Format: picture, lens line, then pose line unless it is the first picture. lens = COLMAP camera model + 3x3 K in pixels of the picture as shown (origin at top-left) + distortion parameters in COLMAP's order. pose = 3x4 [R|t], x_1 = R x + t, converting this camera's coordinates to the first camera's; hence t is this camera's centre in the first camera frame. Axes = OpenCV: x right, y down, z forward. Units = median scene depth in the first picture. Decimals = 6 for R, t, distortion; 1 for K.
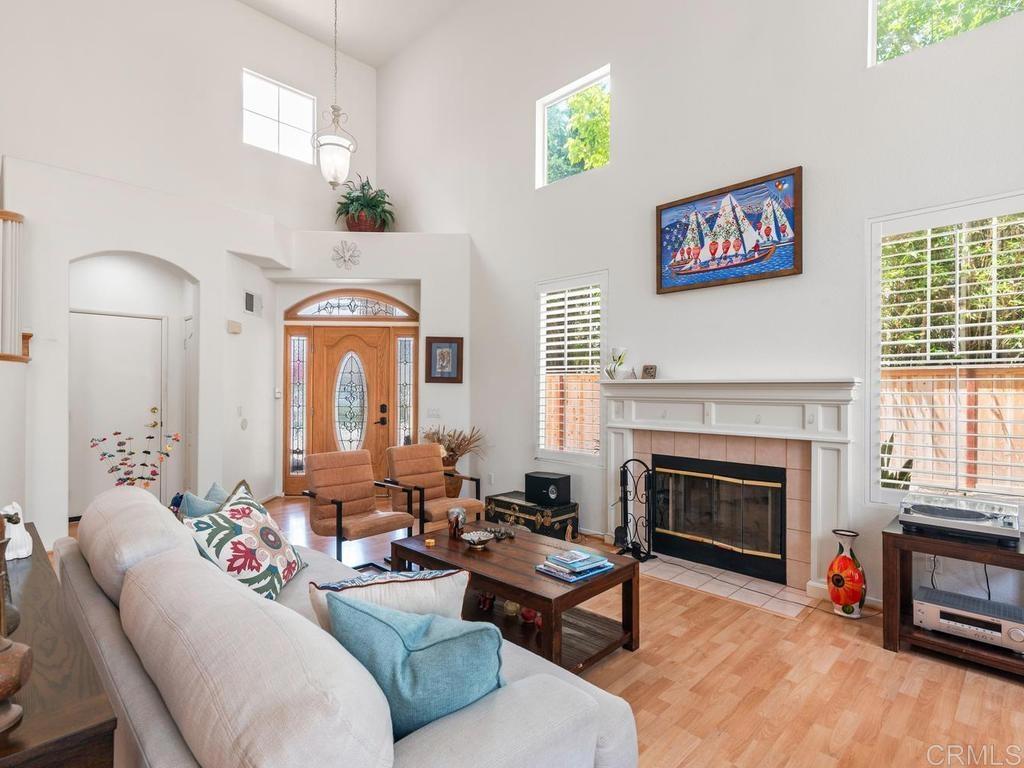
lens RADIAL K [[516.7, 0, 515.8], [0, 516.7, 388.3], [0, 0, 1]] dist [0.009886, -0.000819]
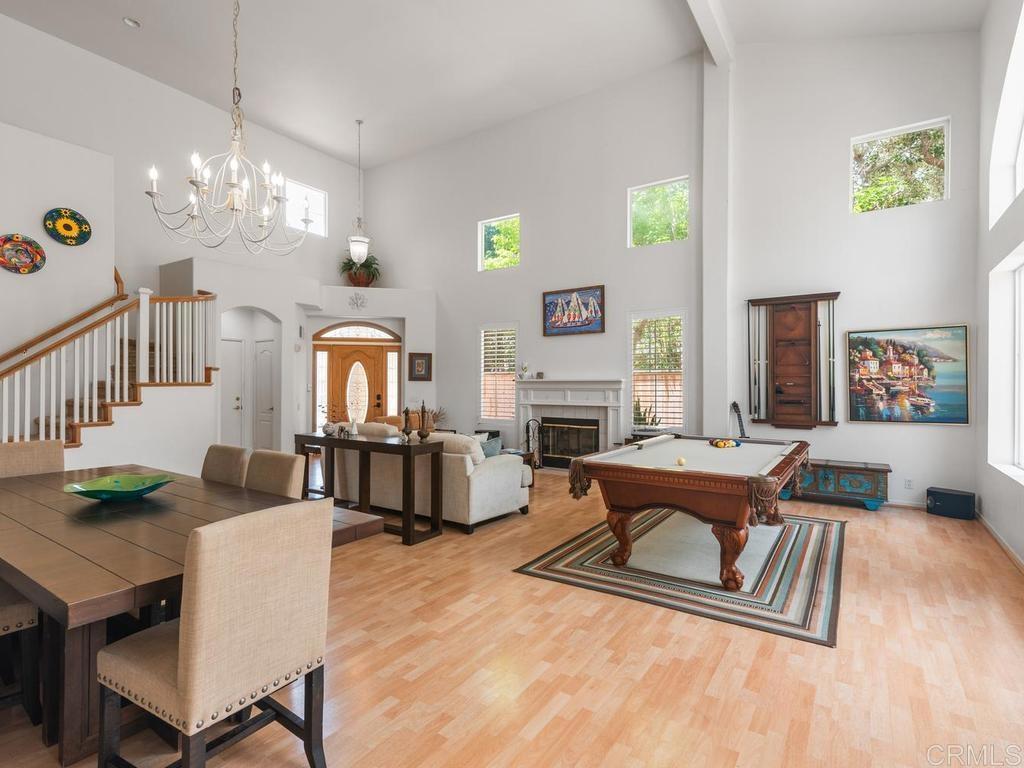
lens RADIAL K [[516.7, 0, 514.0], [0, 516.7, 383.3], [0, 0, 1]] dist [0.009886, -0.000819]
pose [[0.983899, -0.004898, 0.178661, -0.196338], [0.004797, 0.999988, 0.001002, -0.004266], [-0.178663, -0.000129, 0.983910, -0.945114]]
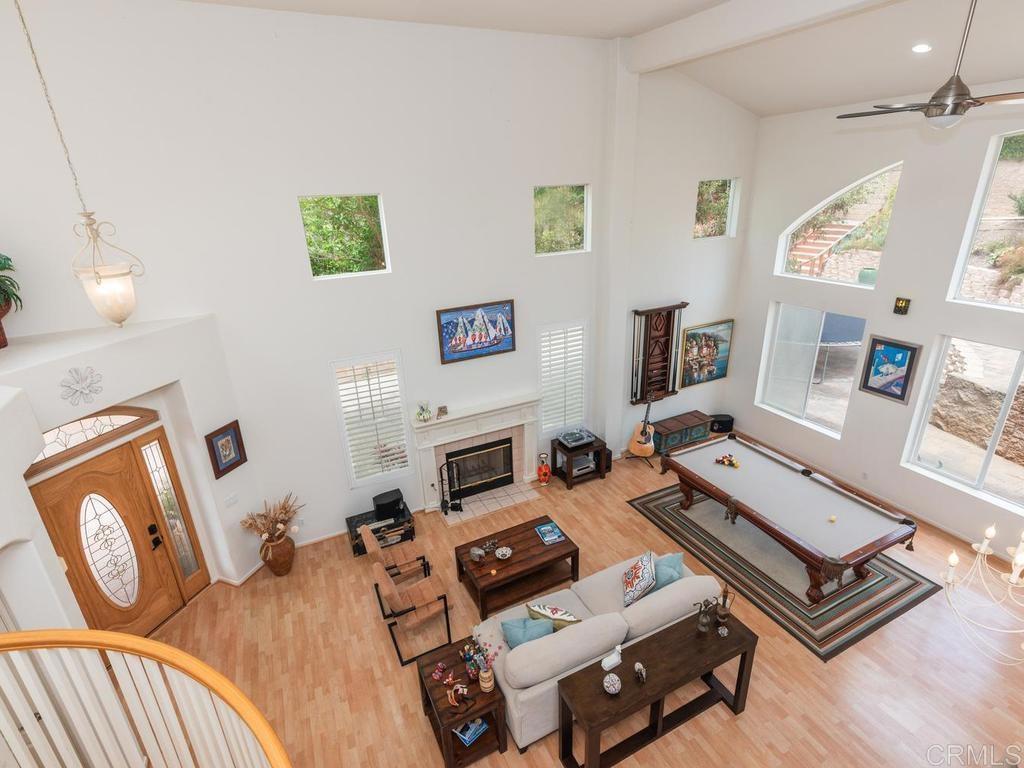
lens RADIAL K [[516.7, 0, 509.9], [0, 516.7, 380.7], [0, 0, 1]] dist [0.009886, -0.000819]
pose [[0.336342, -0.359638, 0.870365, -1.068186], [0.034803, 0.928325, 0.370138, -0.723682], [-0.941097, -0.094202, 0.324751, 0.284913]]
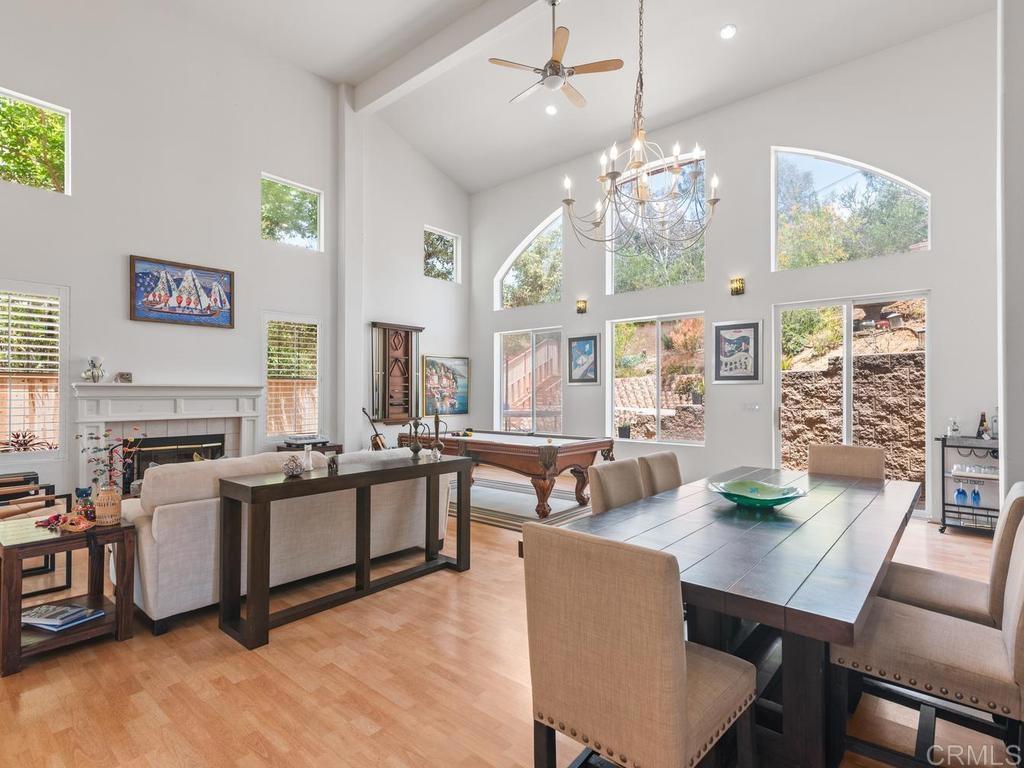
lens RADIAL K [[516.7, 0, 514.5], [0, 516.7, 386.0], [0, 0, 1]] dist [0.009886, -0.000819]
pose [[-0.077876, 0.005538, 0.996948, -1.164088], [-0.003341, 0.999978, -0.005816, -0.005693], [-0.996957, -0.003783, -0.077856, 0.109089]]
